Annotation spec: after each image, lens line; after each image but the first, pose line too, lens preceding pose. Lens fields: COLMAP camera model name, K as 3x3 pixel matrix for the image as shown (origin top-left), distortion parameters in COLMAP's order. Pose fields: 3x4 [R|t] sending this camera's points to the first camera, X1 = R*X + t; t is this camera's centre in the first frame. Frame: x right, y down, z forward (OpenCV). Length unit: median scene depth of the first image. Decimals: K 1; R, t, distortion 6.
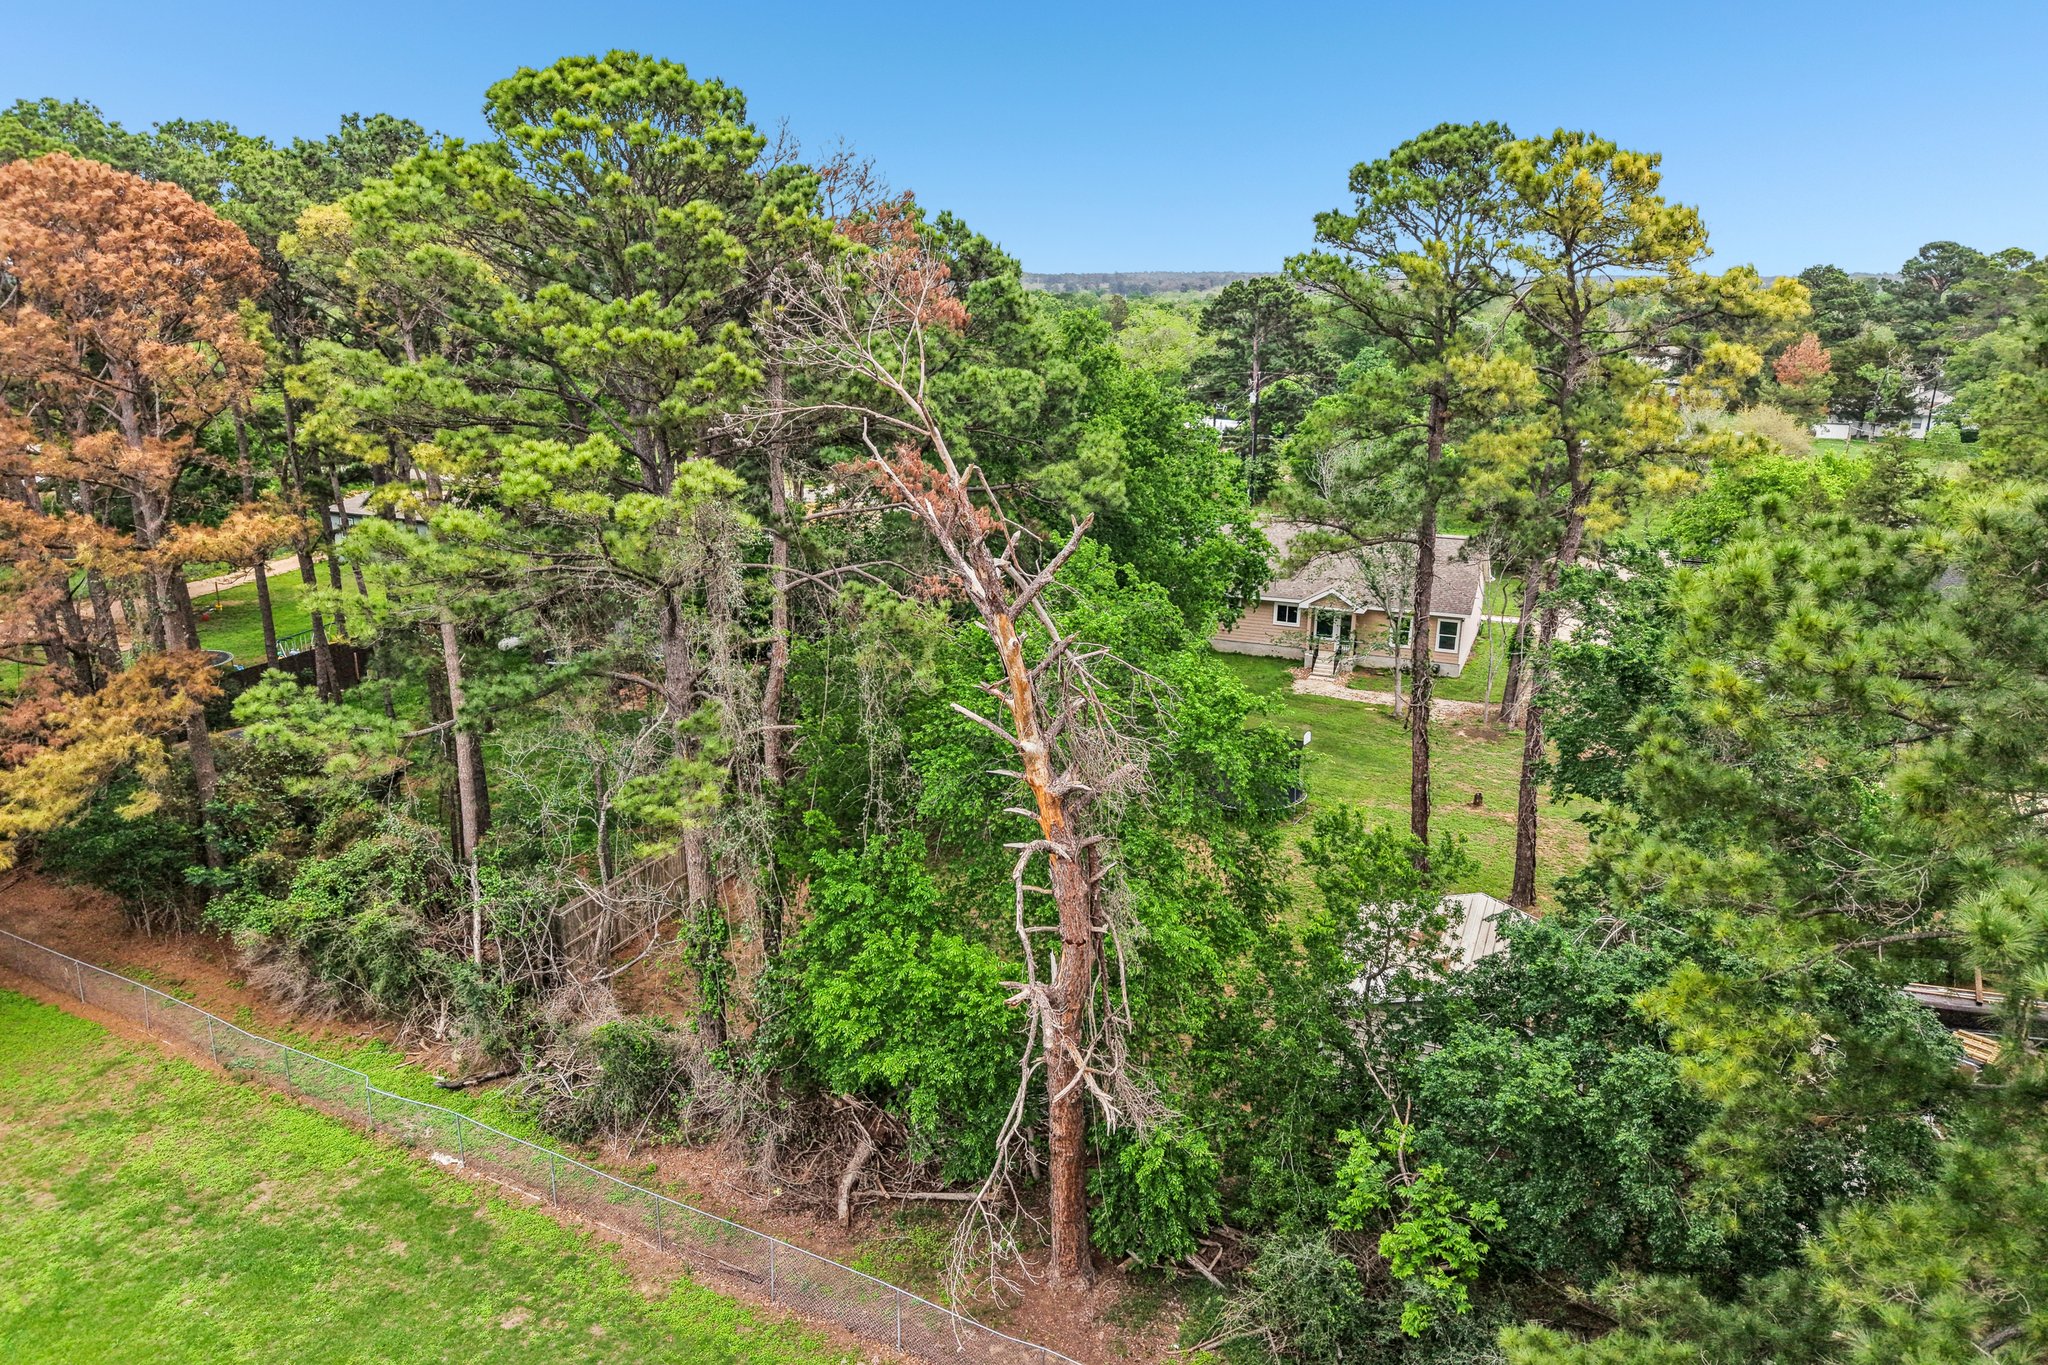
lens RADIAL K [[1372.9, 0, 1033.1], [0, 1372.9, 680.9], [0, 0, 1]] dist [0.019229, -0.019100]
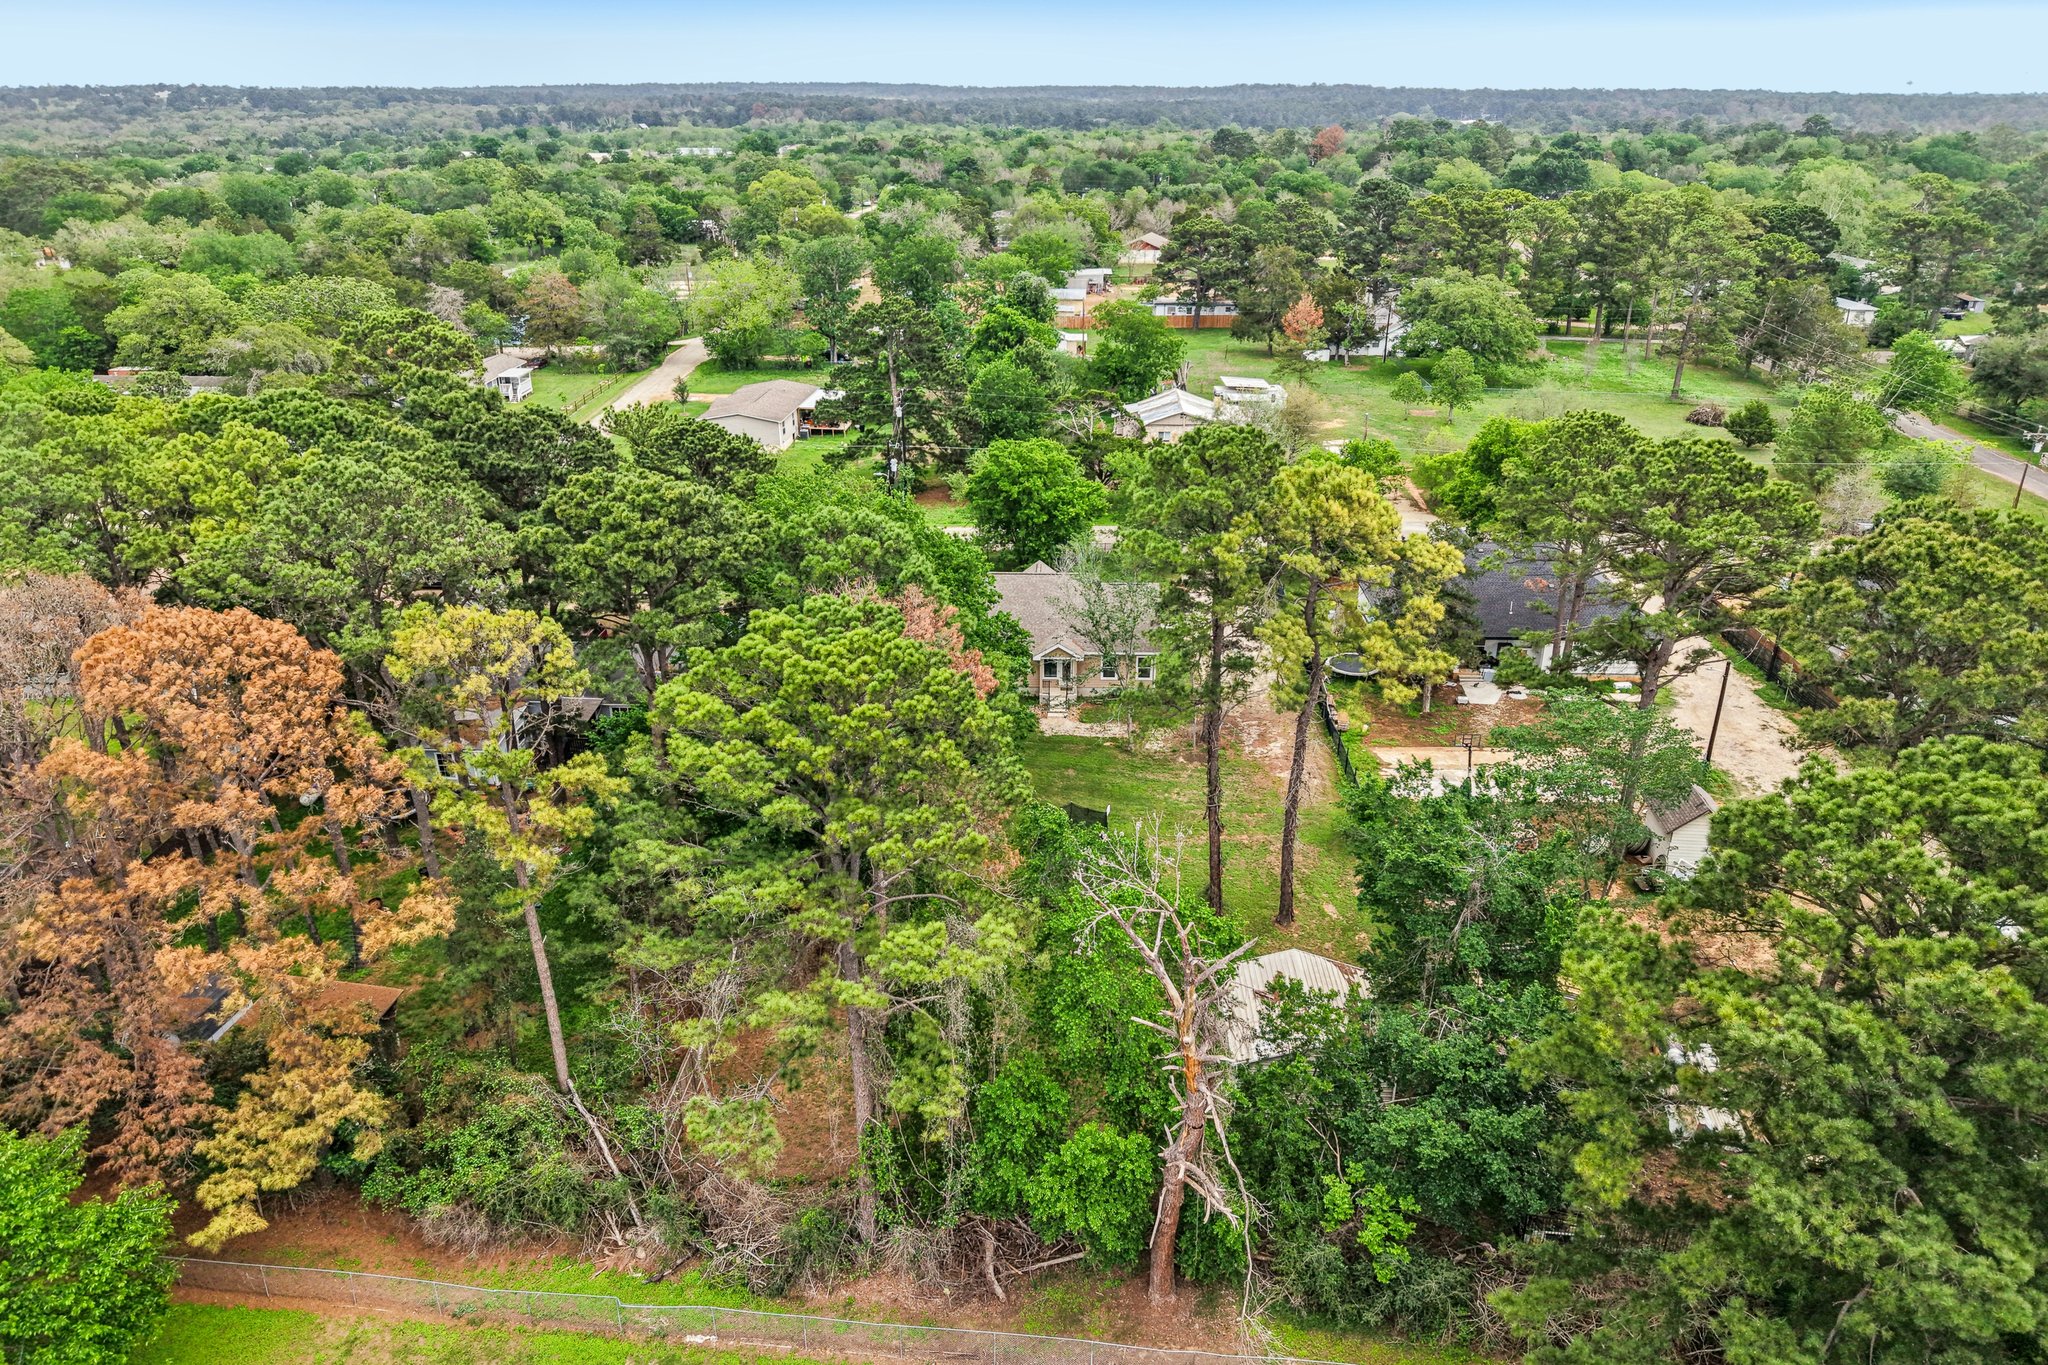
lens RADIAL K [[1372.9, 0, 1033.1], [0, 1372.9, 680.9], [0, 0, 1]] dist [0.019229, -0.019100]
pose [[0.929817, -0.153986, 0.334259, -0.472446], [0.110974, 0.983294, 0.144282, -0.454066], [-0.350892, -0.097062, 0.931372, -0.326126]]
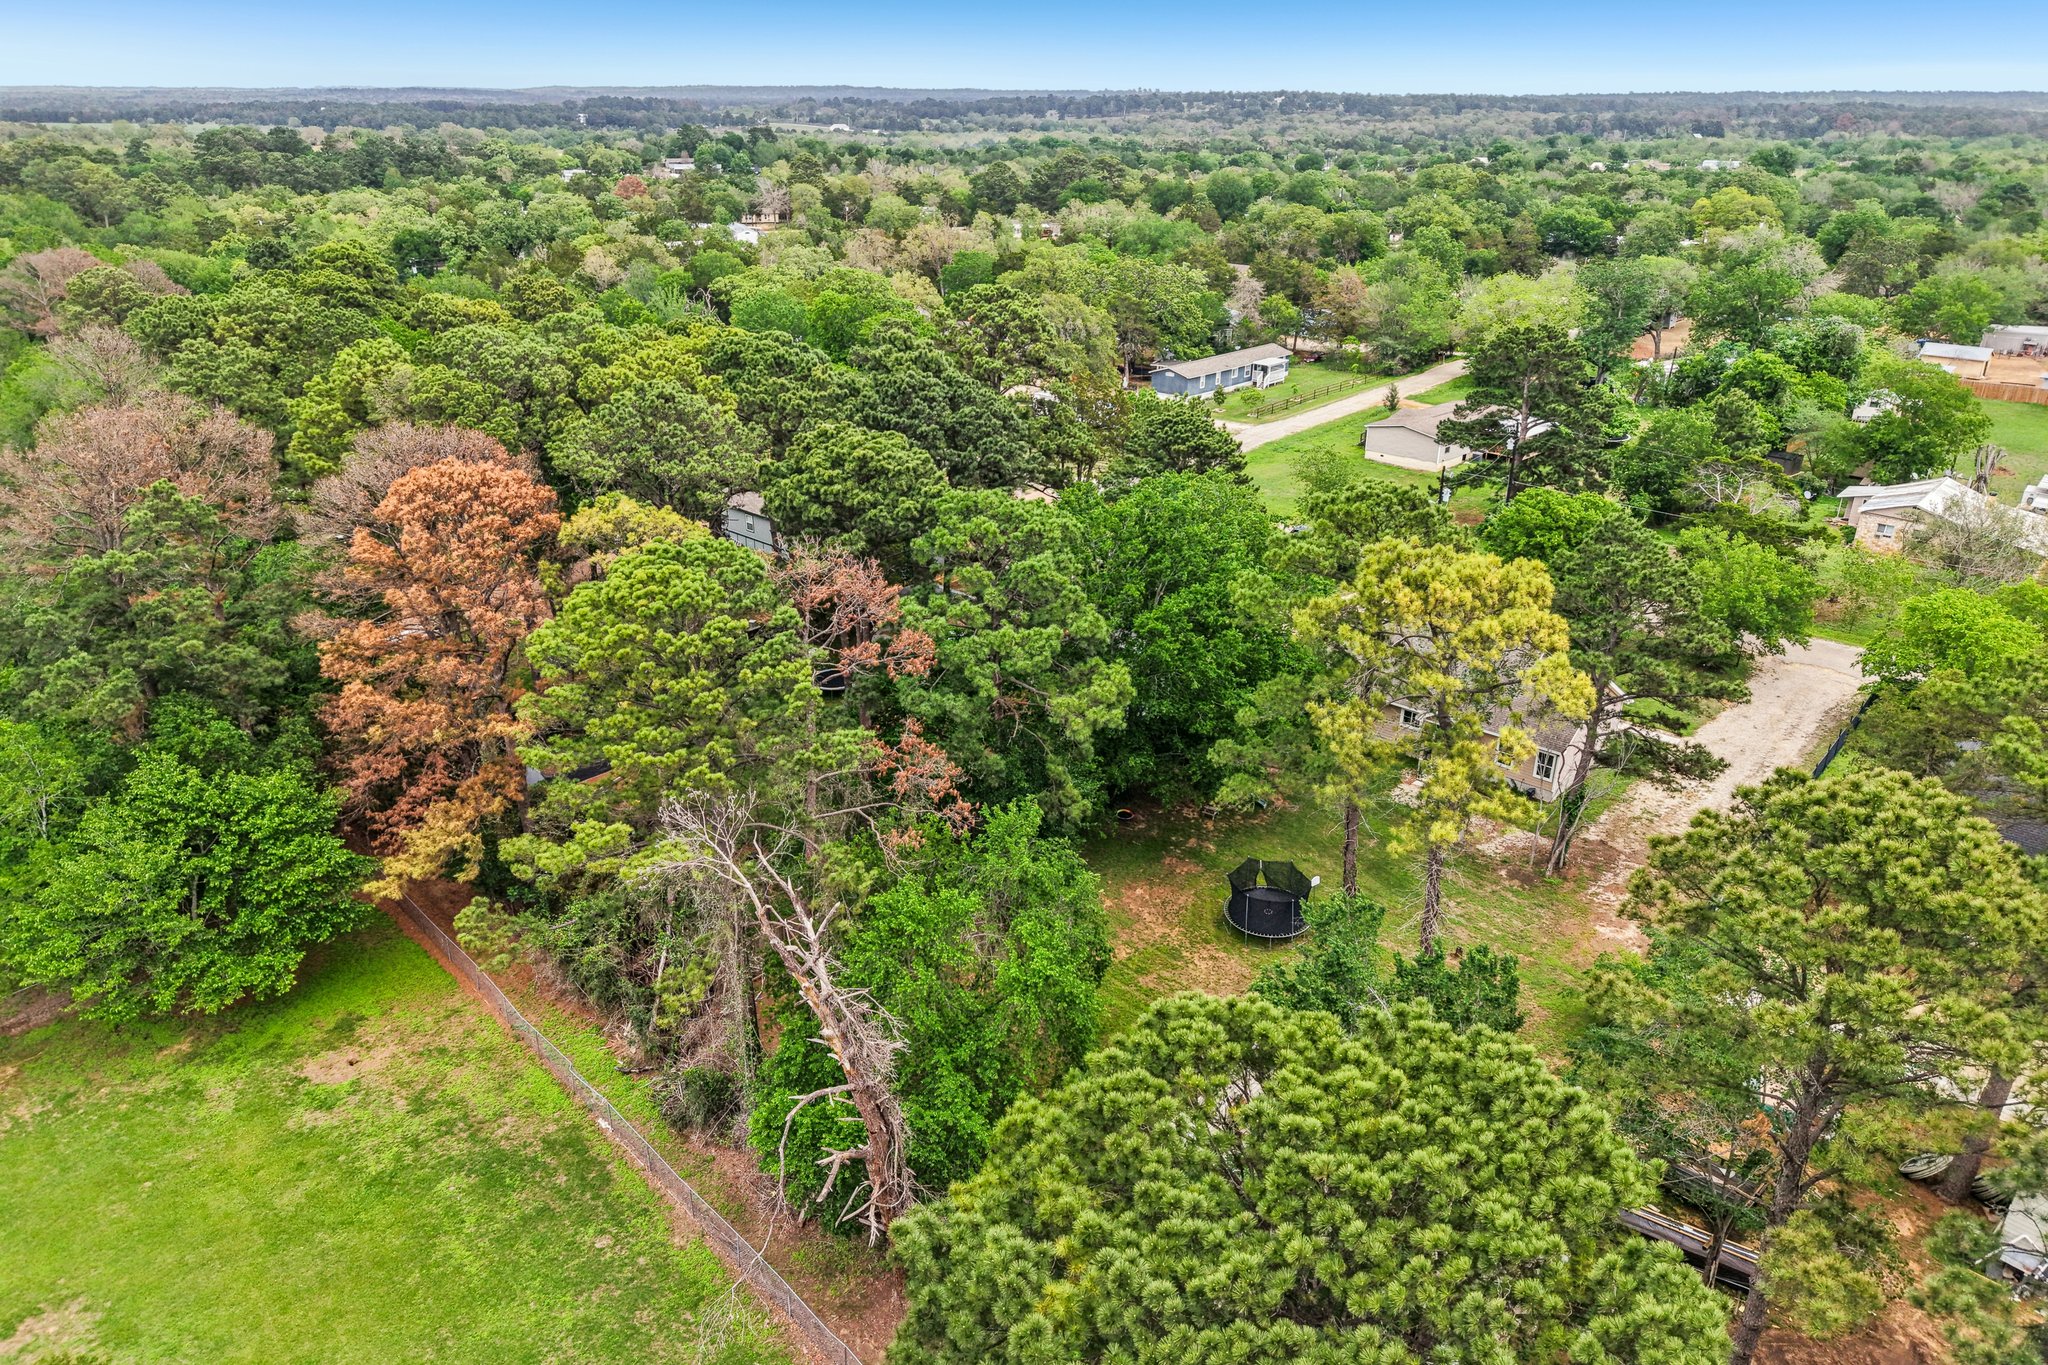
lens RADIAL K [[1372.9, 0, 1033.1], [0, 1372.9, 680.9], [0, 0, 1]] dist [0.019229, -0.019100]
pose [[0.947305, 0.122994, -0.295779, 0.486518], [-0.087074, 0.987453, 0.131737, -0.442096], [0.308271, -0.099041, 0.946129, -0.355835]]
